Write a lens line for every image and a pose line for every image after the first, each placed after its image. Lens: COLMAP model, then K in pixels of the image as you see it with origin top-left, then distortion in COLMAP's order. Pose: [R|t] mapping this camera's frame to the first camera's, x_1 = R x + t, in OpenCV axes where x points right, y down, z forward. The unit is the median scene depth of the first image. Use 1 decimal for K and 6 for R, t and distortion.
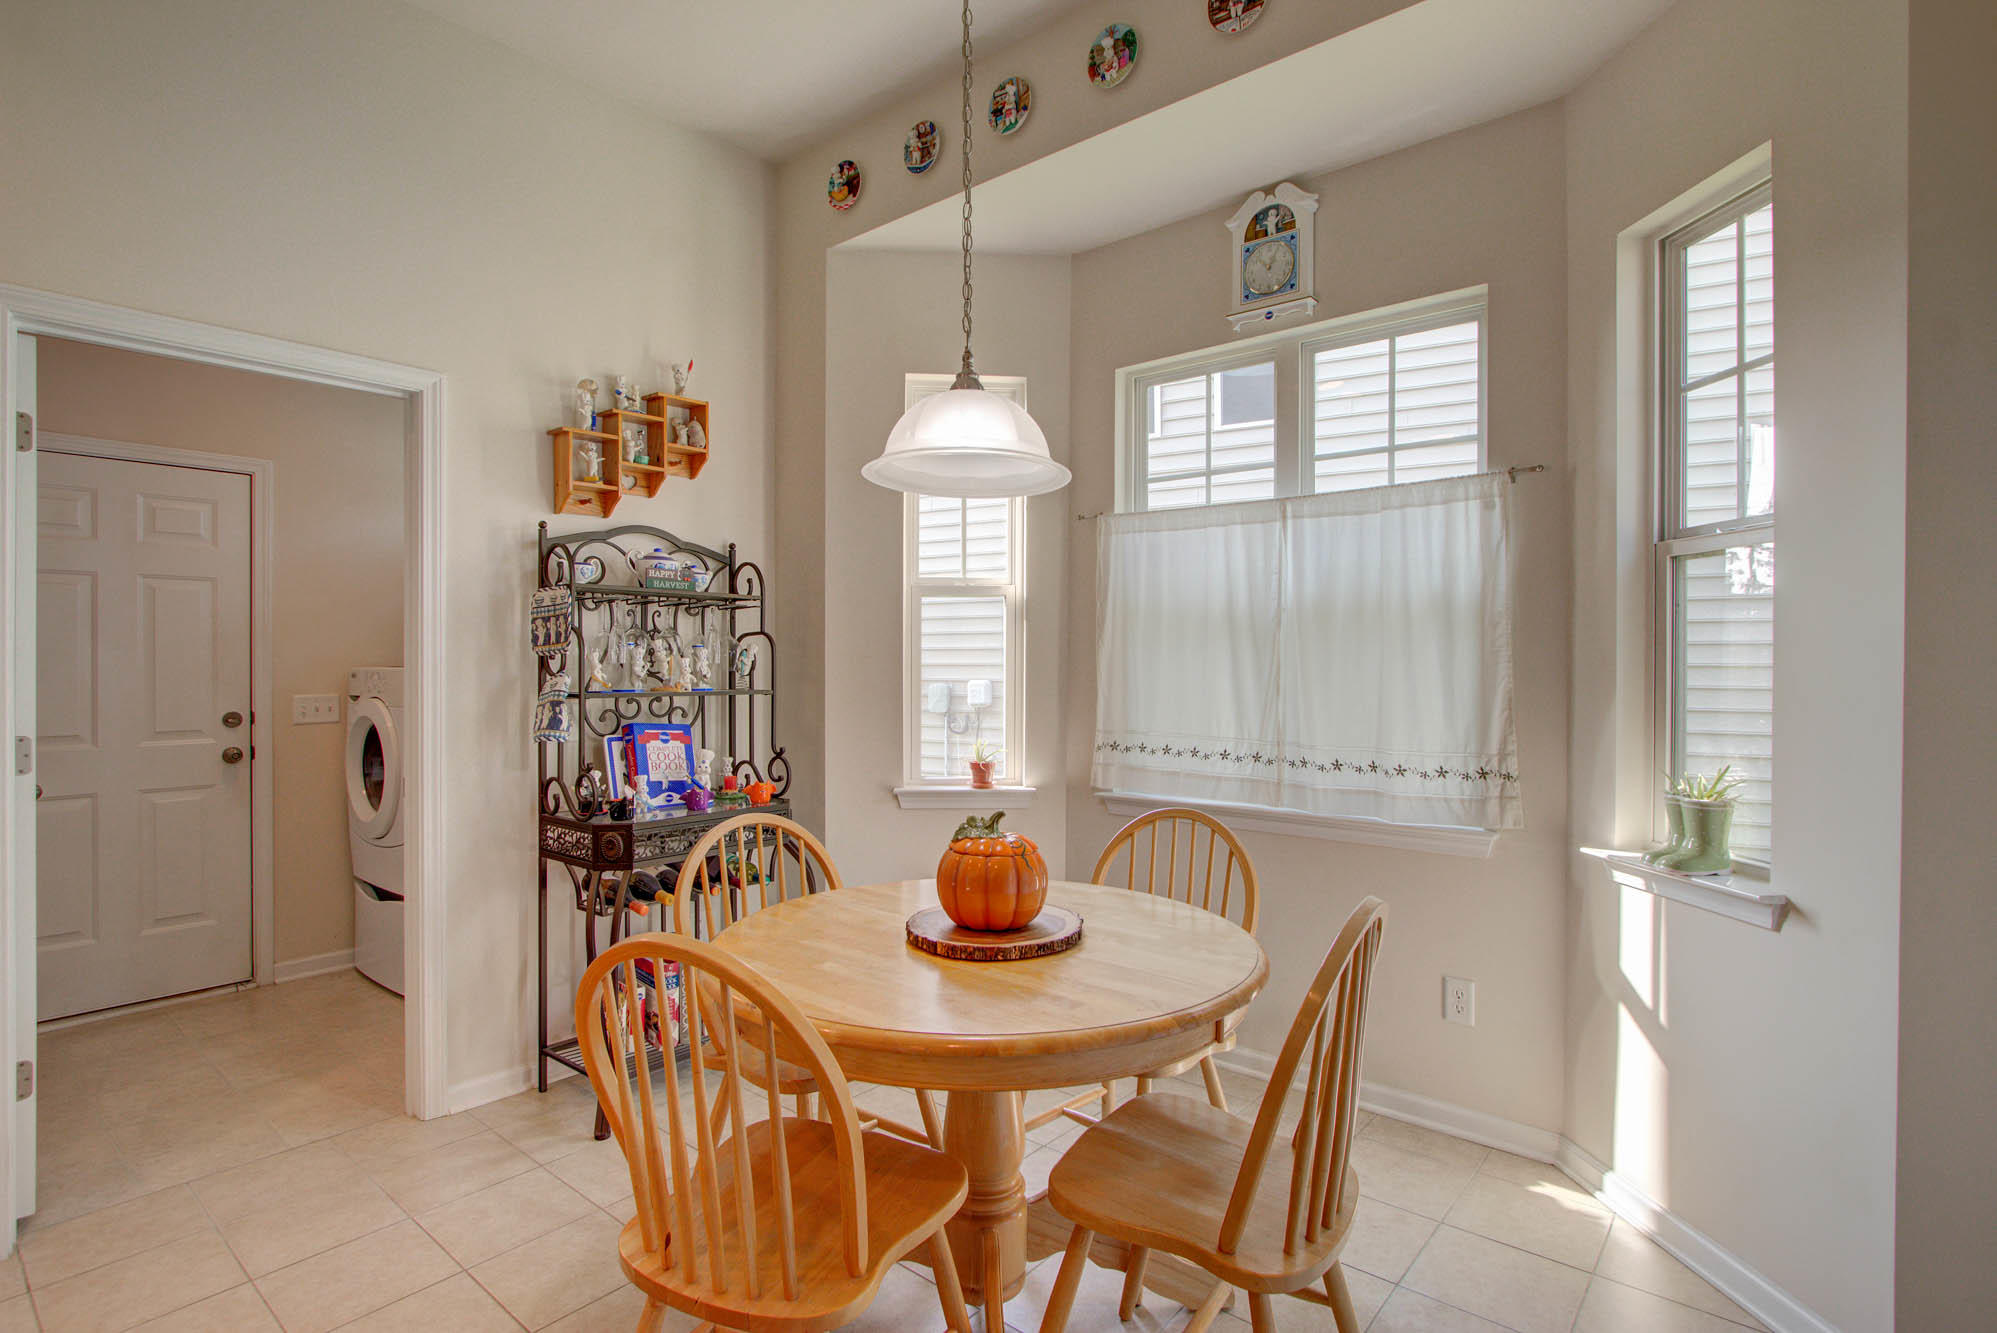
lens RADIAL K [[994.3, 0, 1002.1], [0, 994.3, 647.7], [0, 0, 1]] dist [-0.004388, -0.000025]
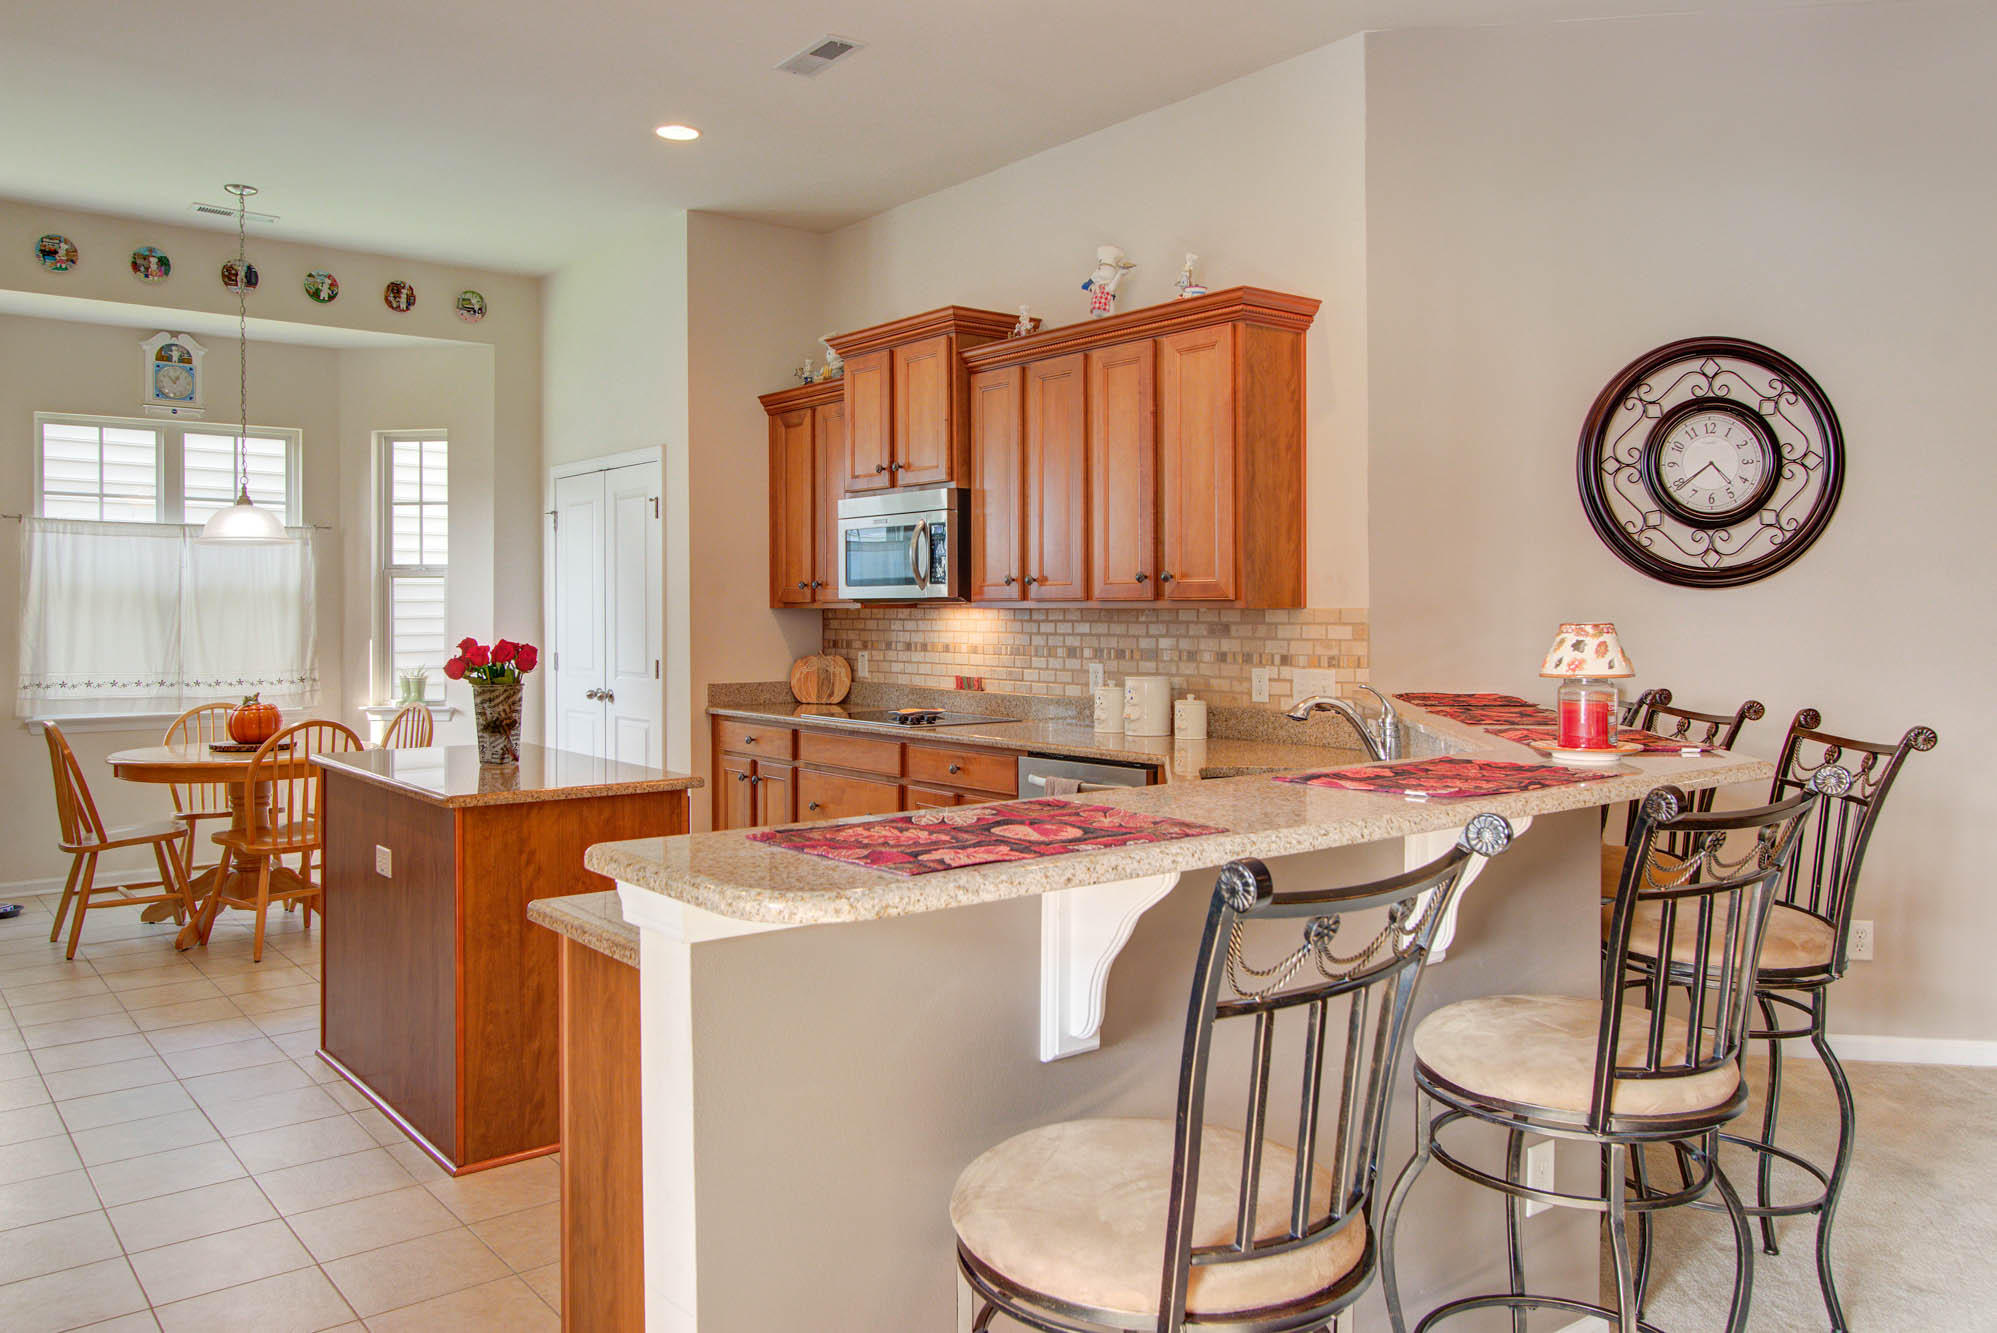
lens RADIAL K [[1446.6, 0, 1001.5], [0, 1446.6, 647.7], [0, 0, 1]] dist [-0.009795, -0.000361]
pose [[0.196415, -0.027288, 0.980141, -1.798579], [-0.014313, 0.999426, 0.030693, -0.038819], [-0.980416, -0.020057, 0.195912, -0.806146]]
